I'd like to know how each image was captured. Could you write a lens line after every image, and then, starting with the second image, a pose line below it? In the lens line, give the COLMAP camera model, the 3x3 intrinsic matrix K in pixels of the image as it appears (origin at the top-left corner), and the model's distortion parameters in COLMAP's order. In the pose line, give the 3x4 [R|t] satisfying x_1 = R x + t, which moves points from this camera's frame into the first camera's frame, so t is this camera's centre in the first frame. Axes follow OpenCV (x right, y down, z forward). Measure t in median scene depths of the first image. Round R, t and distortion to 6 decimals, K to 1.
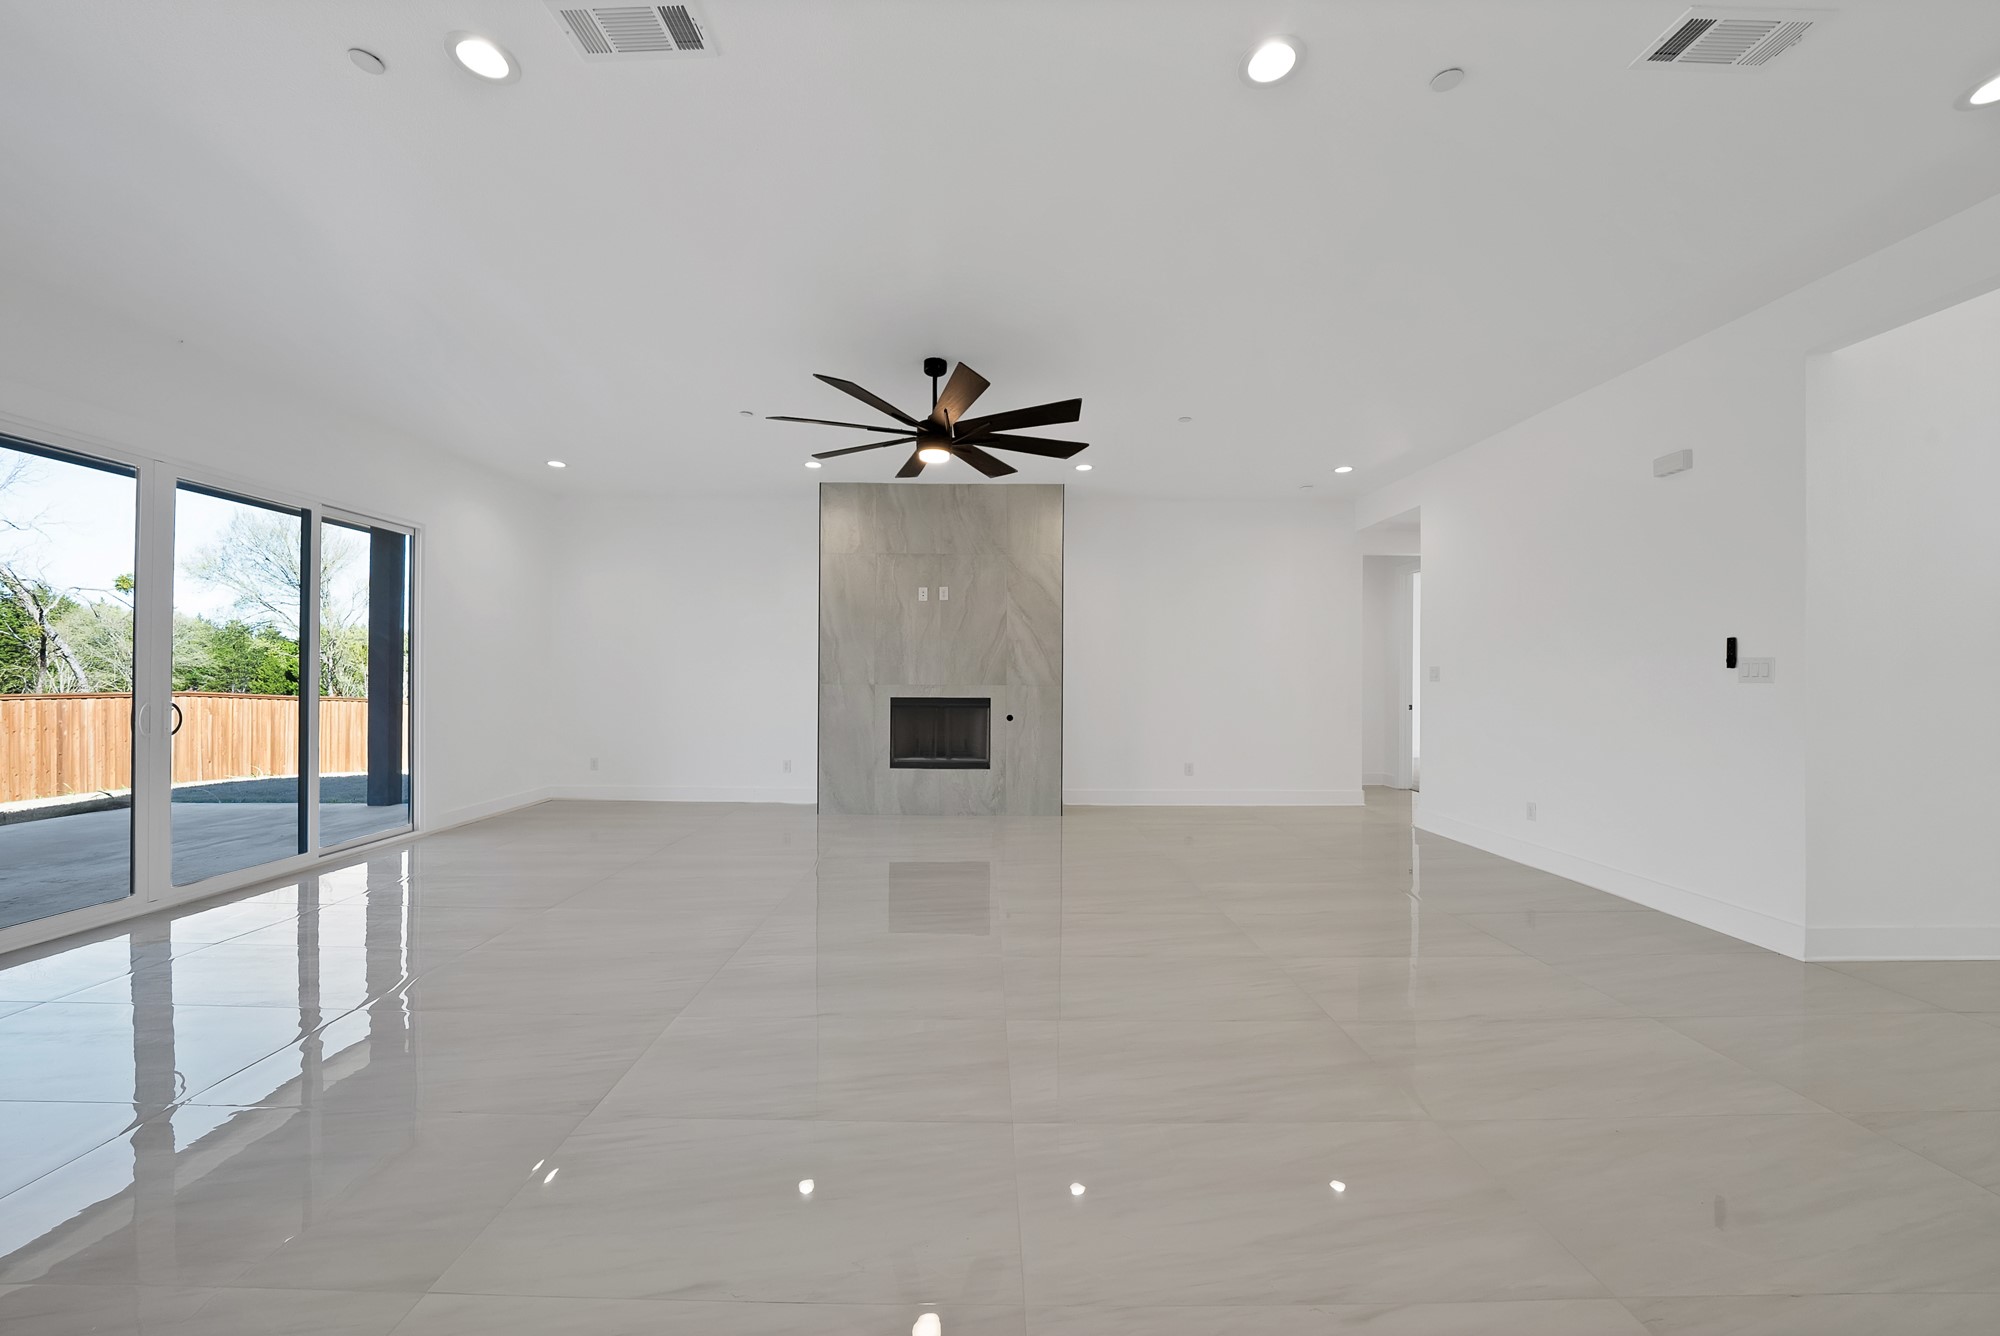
lens RADIAL K [[708.1, 0, 1000.4], [0, 708.1, 675.0], [0, 0, 1]] dist [-0.025893, 0.000077]
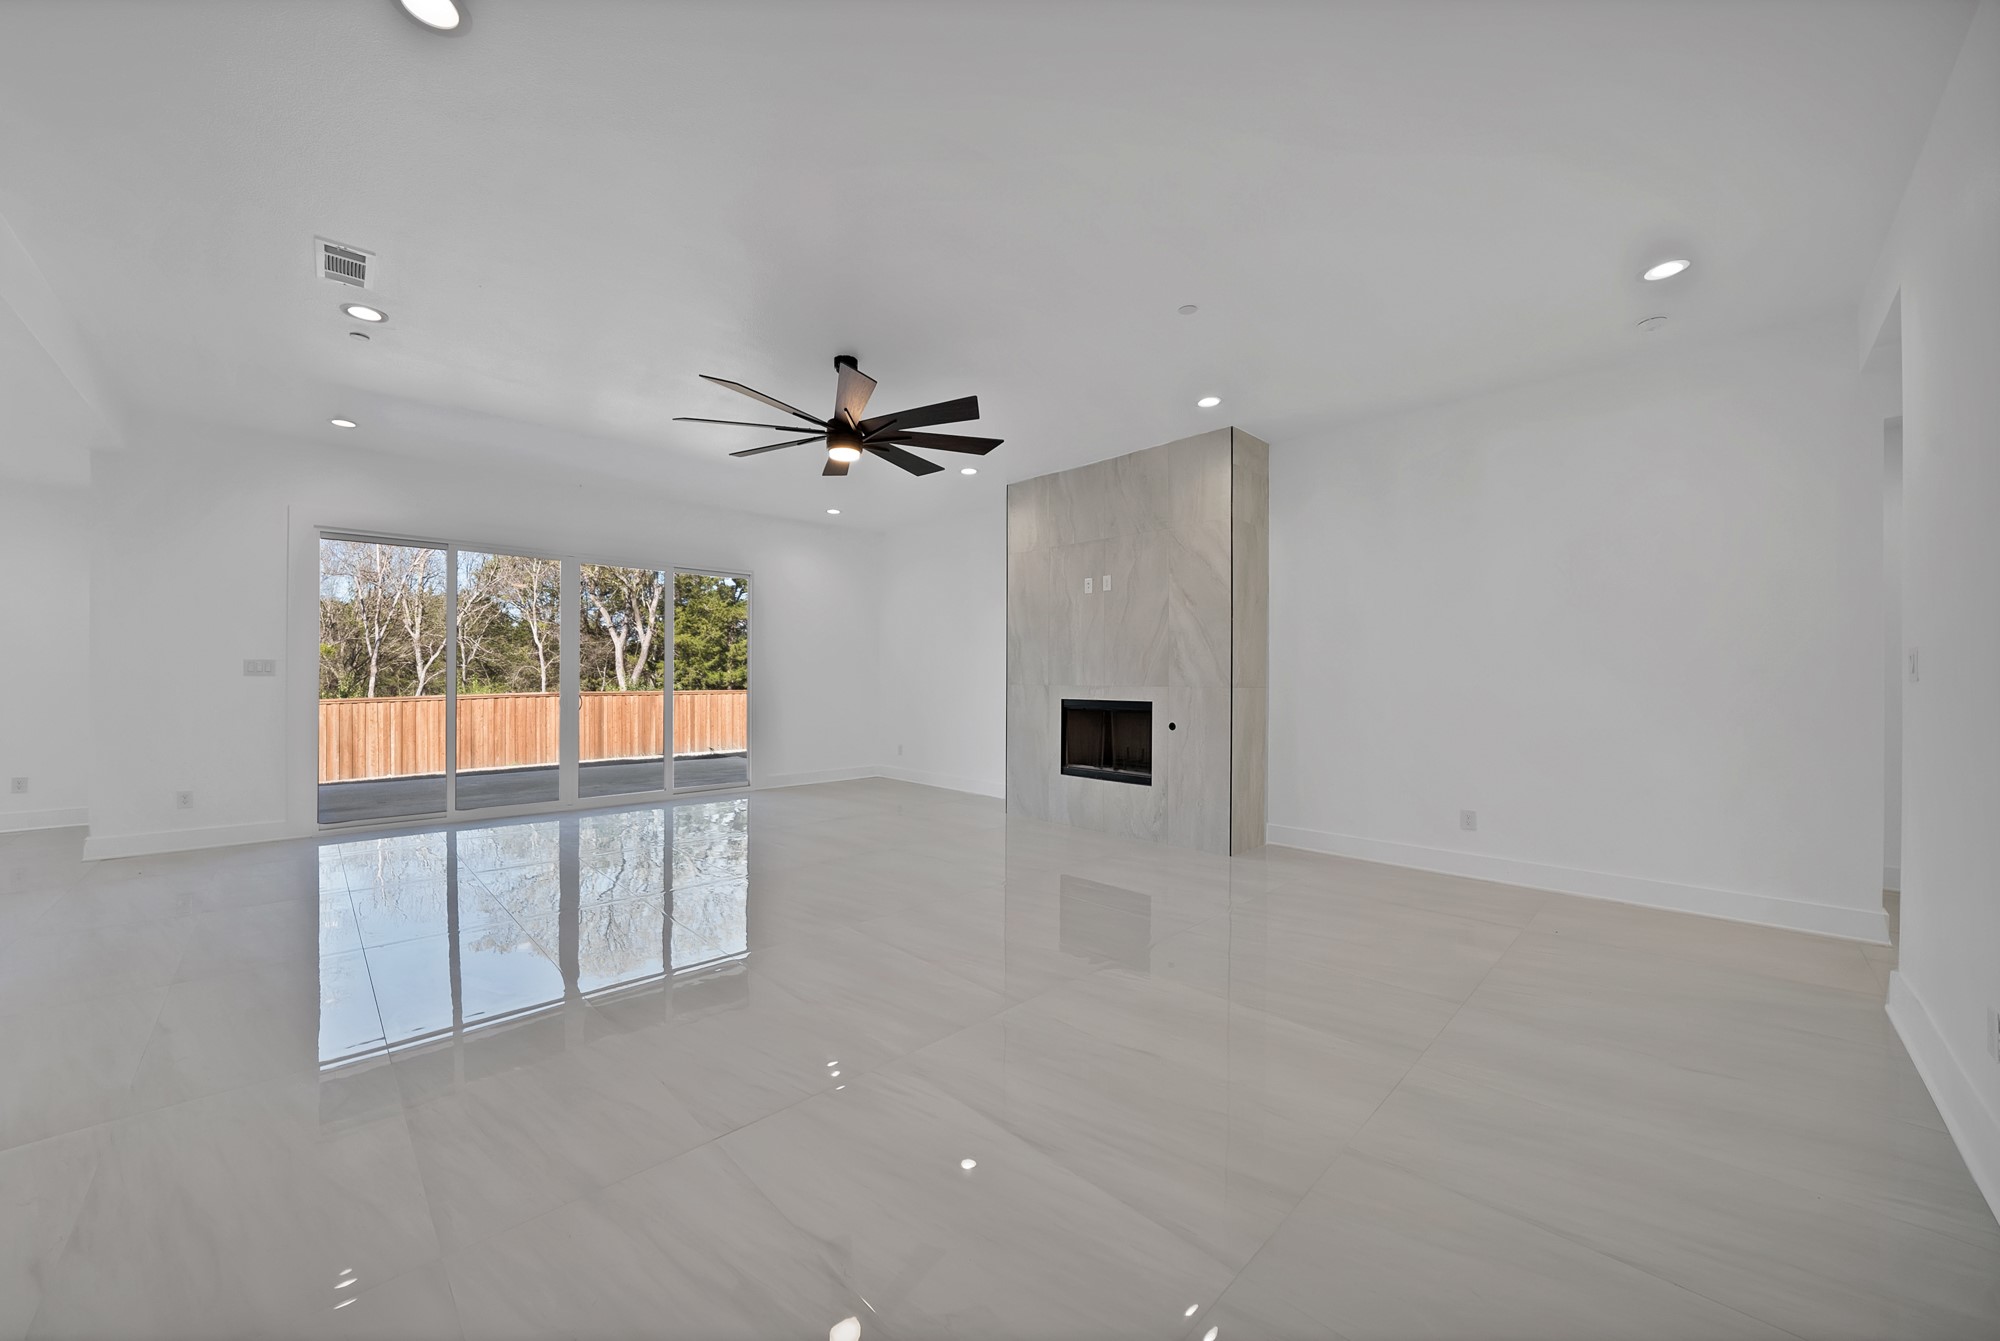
lens RADIAL K [[718.4, 0, 1011.0], [0, 718.4, 680.1], [0, 0, 1]] dist [-0.038705, -0.000018]
pose [[0.699990, -0.001354, -0.714151, 0.477122], [0.003421, 0.999993, 0.001458, 0.004624], [0.714144, -0.003464, 0.699990, 0.284992]]
